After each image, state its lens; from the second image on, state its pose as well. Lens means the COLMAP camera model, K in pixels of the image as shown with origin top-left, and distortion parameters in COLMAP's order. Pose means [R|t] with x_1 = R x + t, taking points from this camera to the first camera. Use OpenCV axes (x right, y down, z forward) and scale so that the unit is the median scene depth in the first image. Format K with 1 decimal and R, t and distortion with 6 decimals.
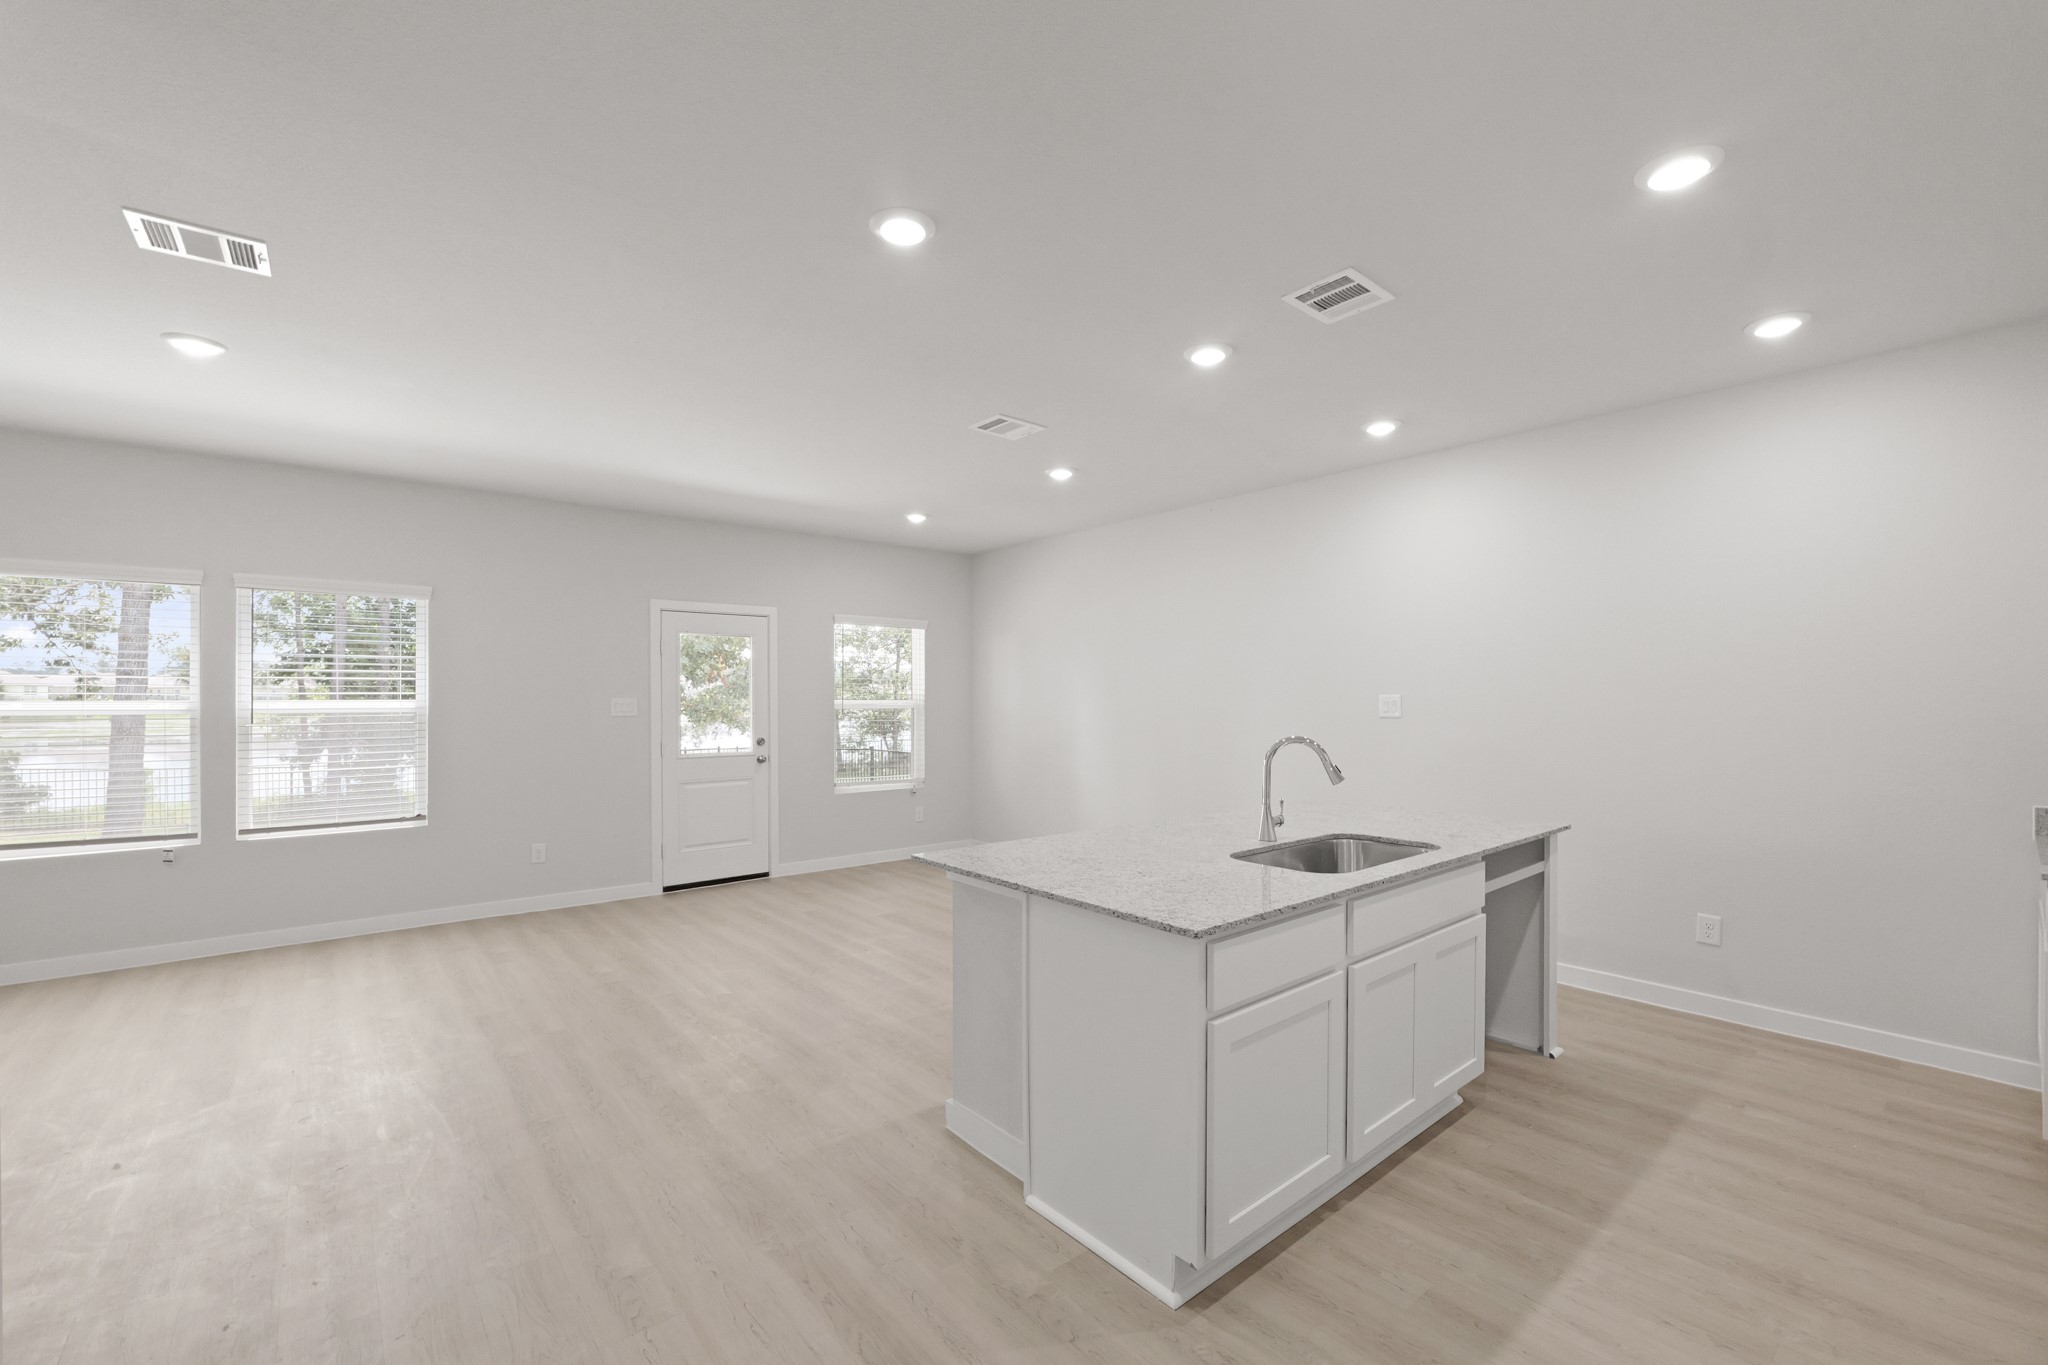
lens RADIAL K [[843.0, 0, 1024.6], [0, 843.0, 703.9], [0, 0, 1]] dist [-0.012029, -0.000400]
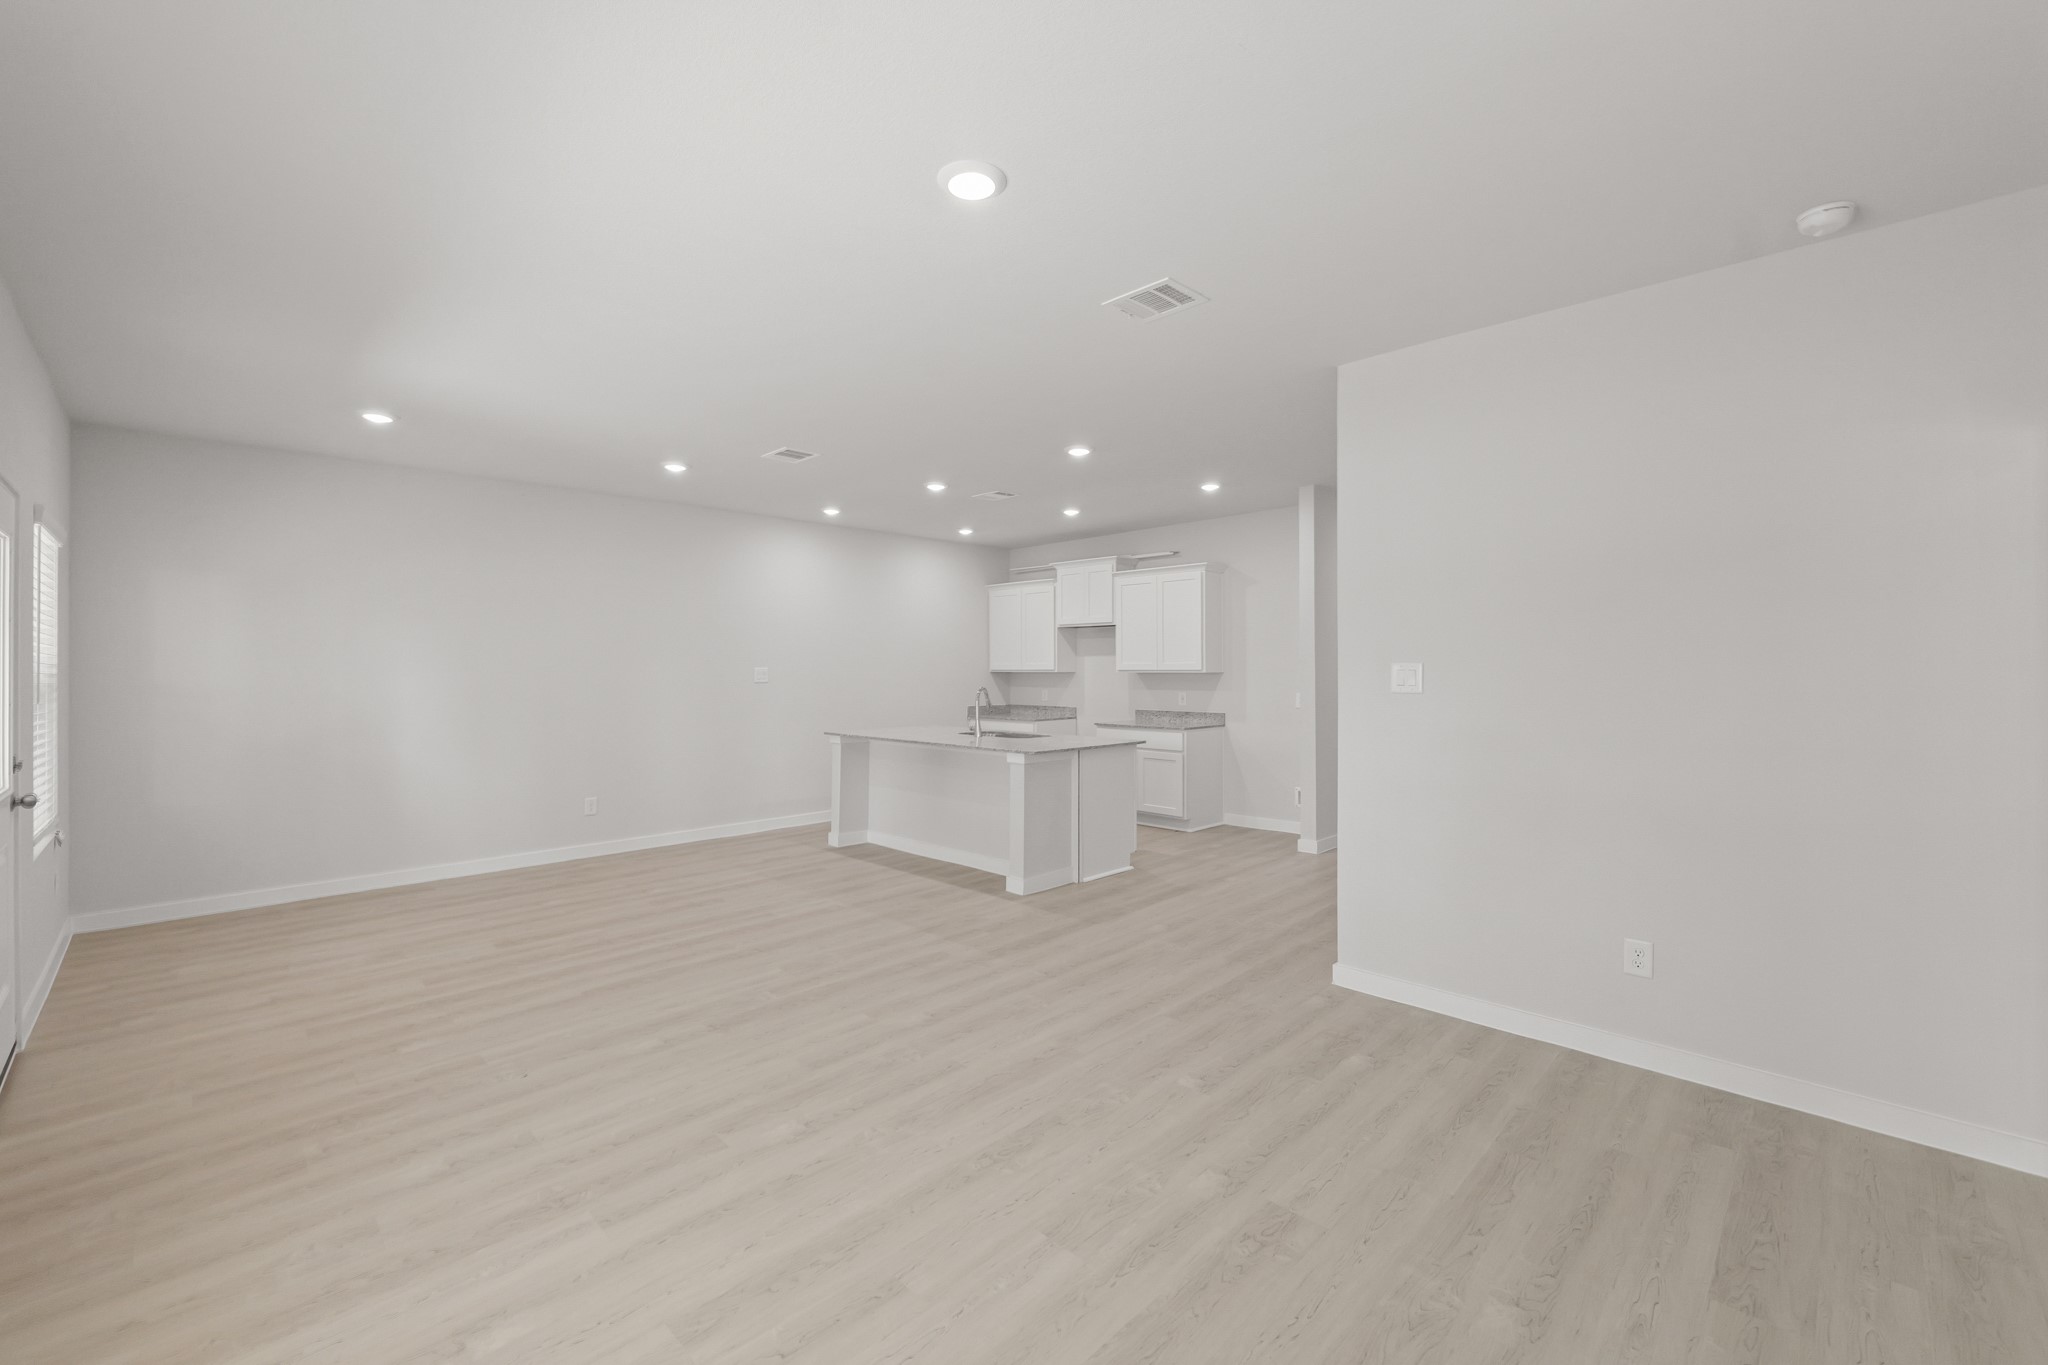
lens RADIAL K [[838.4, 0, 1019.2], [0, 838.4, 670.5], [0, 0, 1]] dist [-0.013005, -0.000009]
pose [[-0.090263, -0.001429, 0.995917, -0.963232], [0.006836, 0.999975, 0.002054, -0.004660], [-0.995895, 0.006993, -0.090251, 0.573450]]
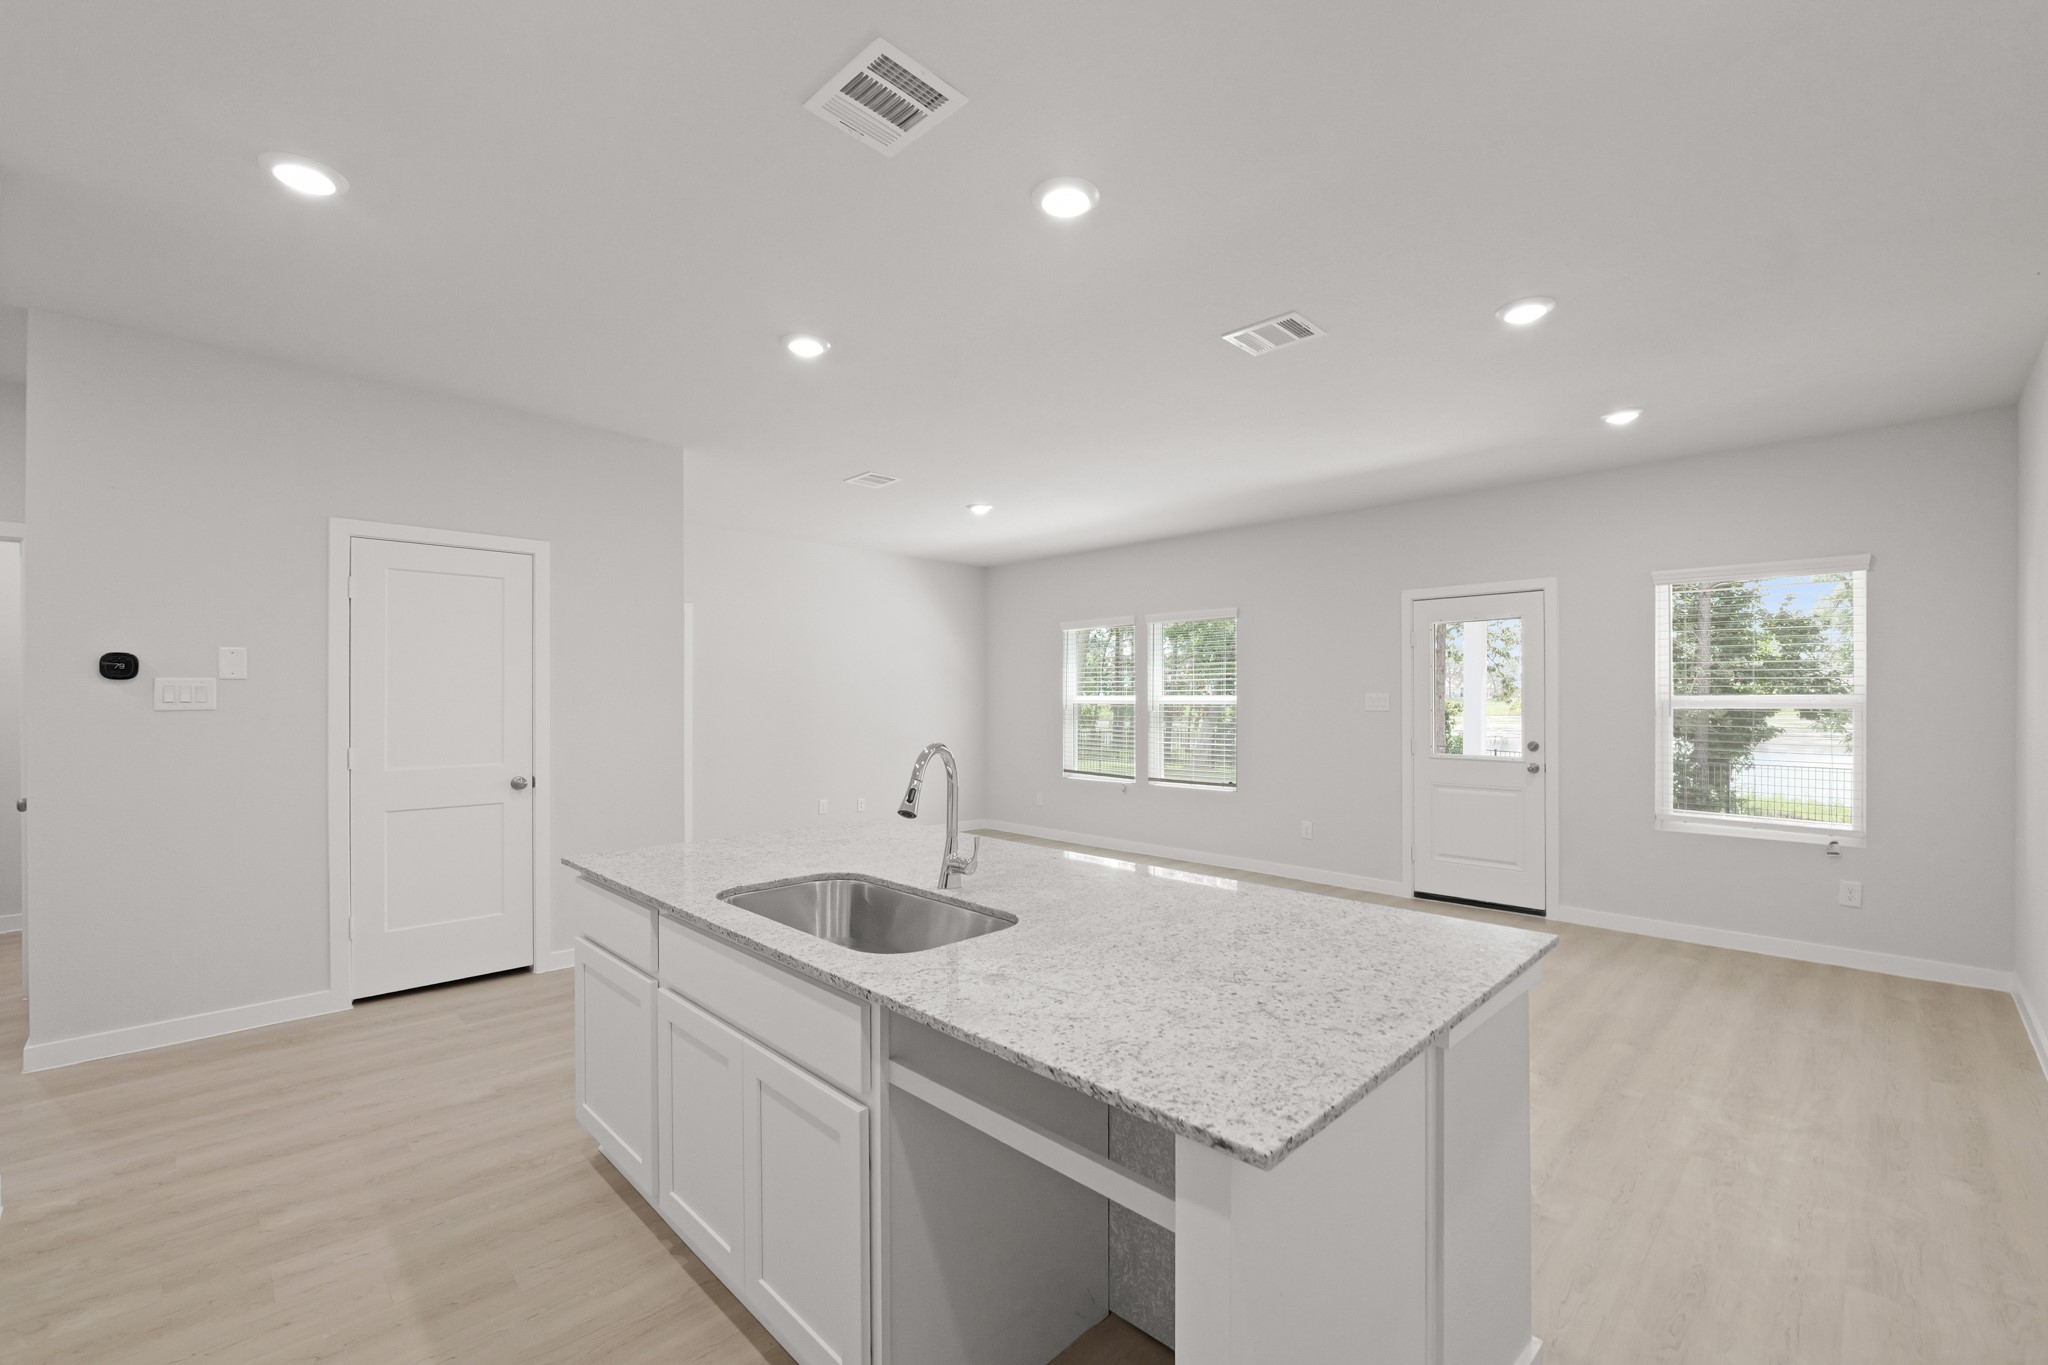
lens RADIAL K [[851.0, 0, 1034.5], [0, 851.0, 702.0], [0, 0, 1]] dist [-0.010720, 0.000175]
pose [[0.091052, 0.007054, -0.995821, 0.535003], [-0.005189, 0.999965, 0.006609, -0.000575], [0.995833, 0.004566, 0.091086, 0.529810]]
